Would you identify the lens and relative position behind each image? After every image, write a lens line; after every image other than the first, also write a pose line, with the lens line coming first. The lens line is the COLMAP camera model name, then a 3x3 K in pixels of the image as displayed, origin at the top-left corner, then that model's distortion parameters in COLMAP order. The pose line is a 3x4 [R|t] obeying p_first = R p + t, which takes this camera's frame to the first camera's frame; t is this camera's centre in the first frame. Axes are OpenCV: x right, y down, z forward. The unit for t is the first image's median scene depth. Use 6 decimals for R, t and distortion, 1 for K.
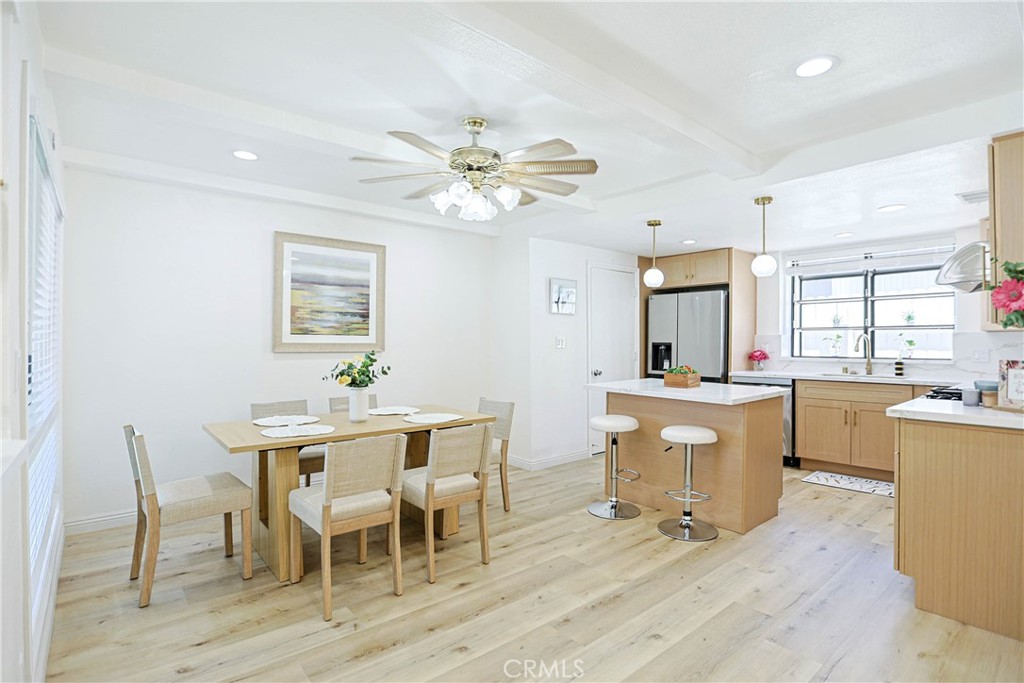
lens RADIAL K [[502.9, 0, 515.4], [0, 502.9, 341.0], [0, 0, 1]] dist [-0.060590, 0.026192]
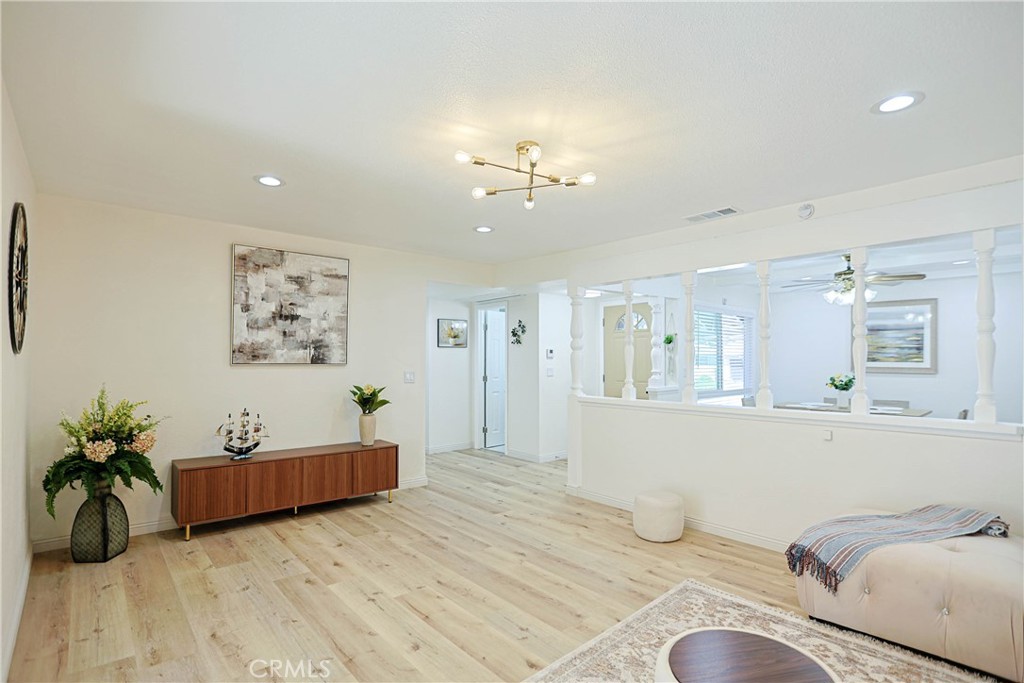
lens RADIAL K [[494.0, 0, 505.8], [0, 494.0, 359.4], [0, 0, 1]] dist [-0.057330, 0.023198]
pose [[0.005533, 0.000202, -0.999985, 1.124271], [-0.000342, 1.000000, 0.000200, -0.019864], [0.999985, 0.000341, 0.005533, -0.221277]]
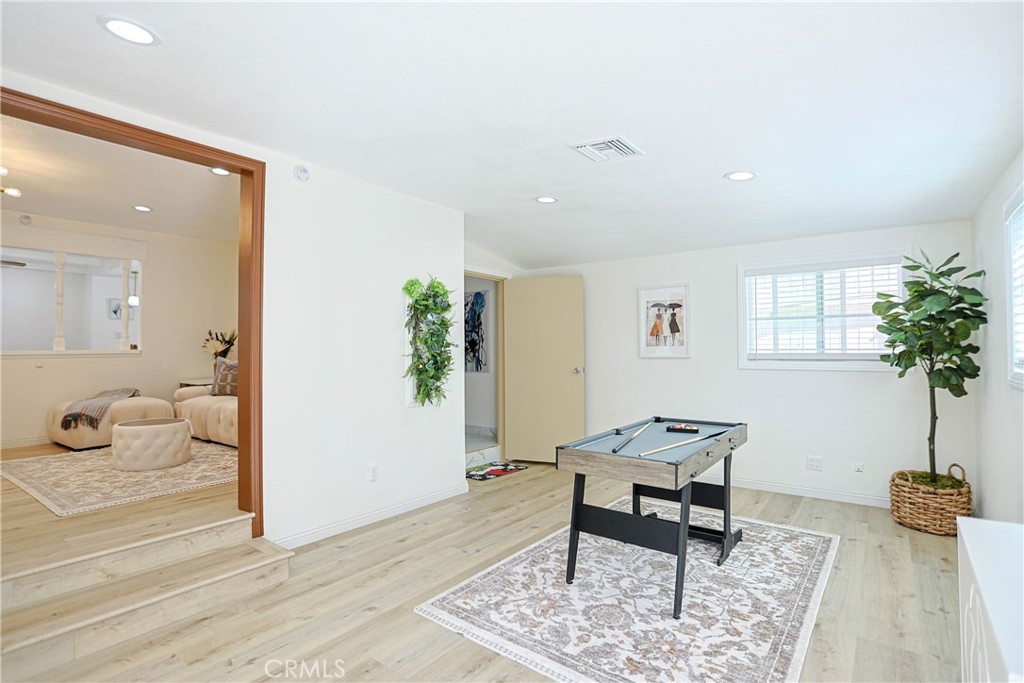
lens RADIAL K [[502.0, 0, 512.0], [0, 502.0, 341.5], [0, 0, 1]] dist [-0.000878, -0.000117]
pose [[0.978688, 0.002816, 0.205334, 1.273552], [0.000336, 0.999883, -0.015314, 0.062042], [-0.205353, 0.015057, 0.978572, -1.164576]]
